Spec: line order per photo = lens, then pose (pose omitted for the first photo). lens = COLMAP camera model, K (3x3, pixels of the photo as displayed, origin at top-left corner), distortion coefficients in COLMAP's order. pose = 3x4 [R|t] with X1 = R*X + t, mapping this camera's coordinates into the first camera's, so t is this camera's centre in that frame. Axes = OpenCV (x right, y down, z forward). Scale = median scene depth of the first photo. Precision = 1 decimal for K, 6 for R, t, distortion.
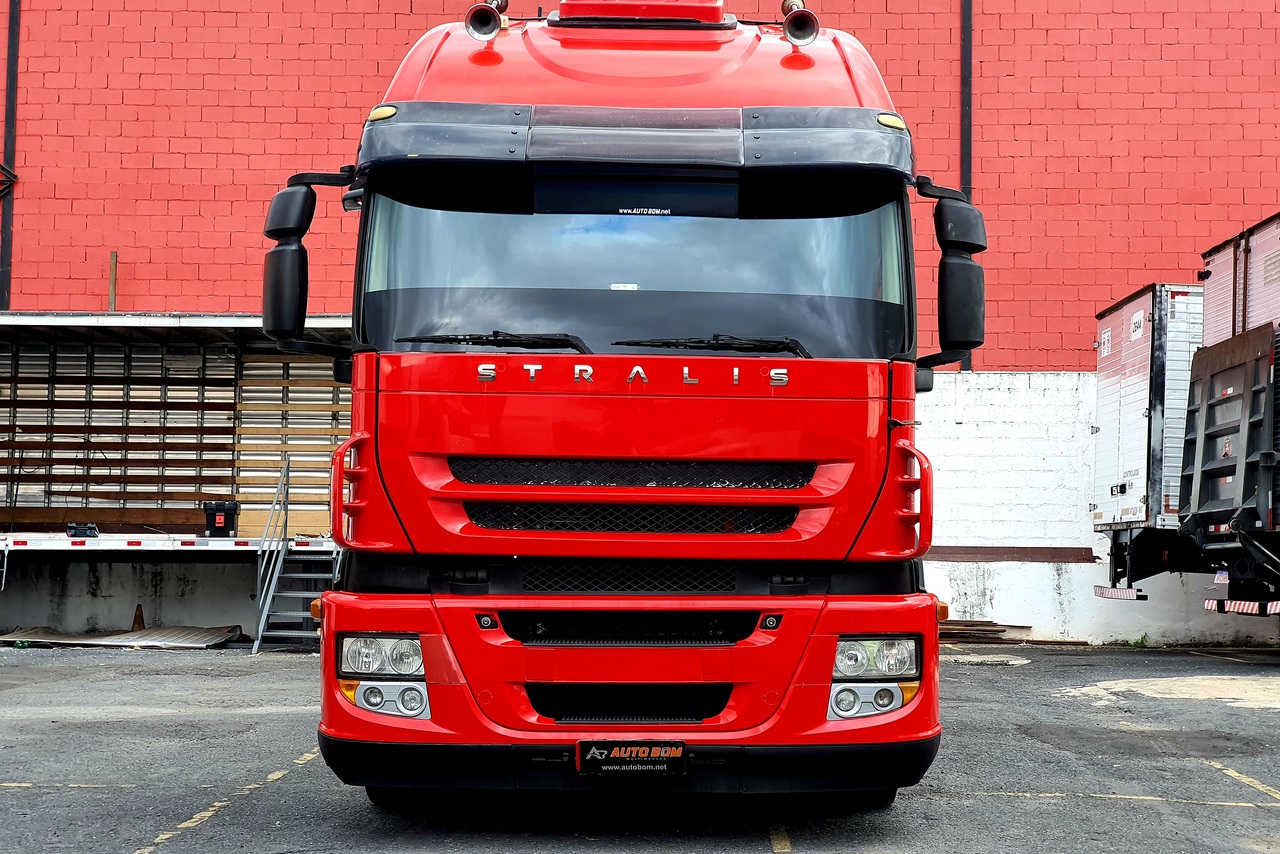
lens RADIAL K [[1892.0, 0, 640.9], [0, 1892.0, 461.0], [0, 0, 1]] dist [-0.001495, 0.138631]
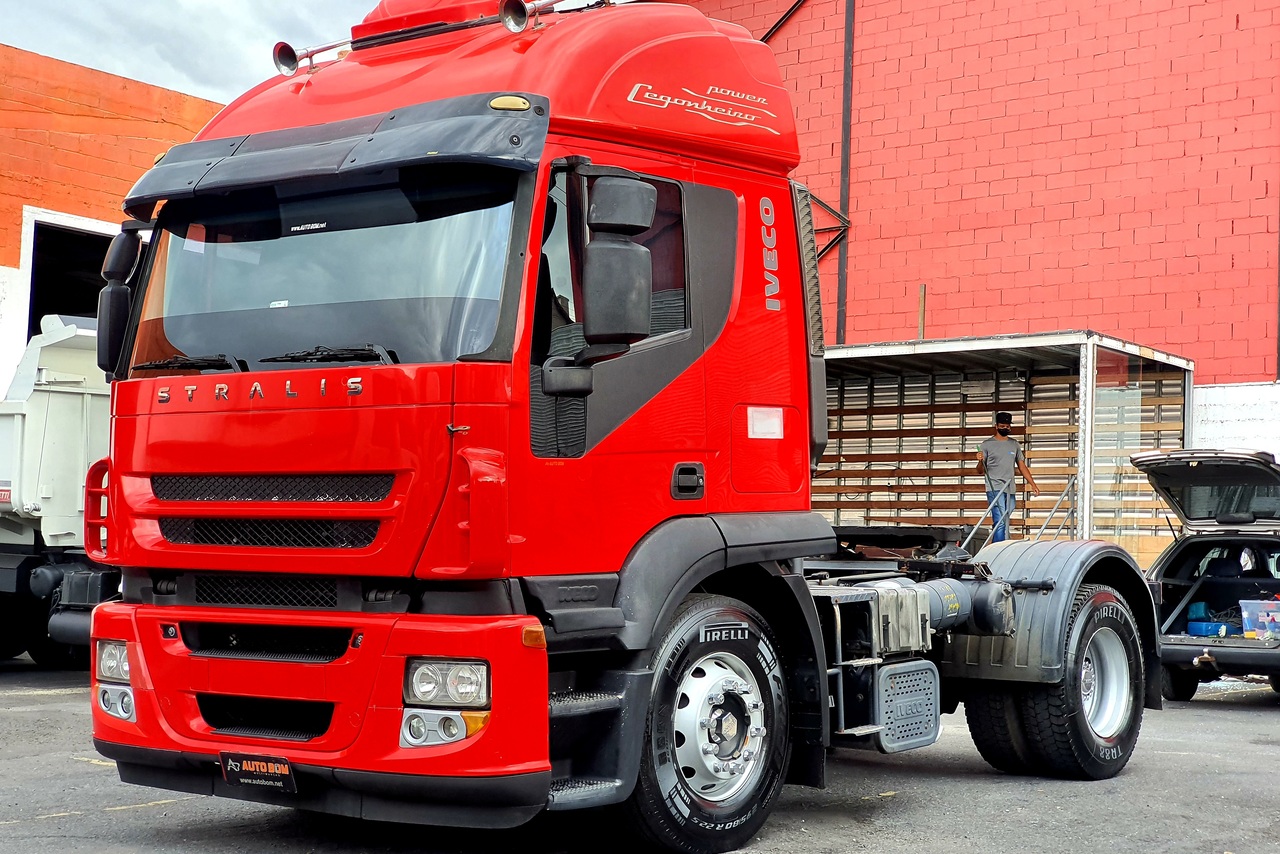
lens RADIAL K [[1881.1, 0, 640.0], [0, 1881.1, 427.0], [0, 0, 1]] dist [-0.017775, 0.588404]
pose [[0.793174, -0.036148, -0.607921, 0.227634], [0.015675, 0.999118, -0.038958, 0.004854], [0.608793, 0.021371, 0.793041, 0.097209]]
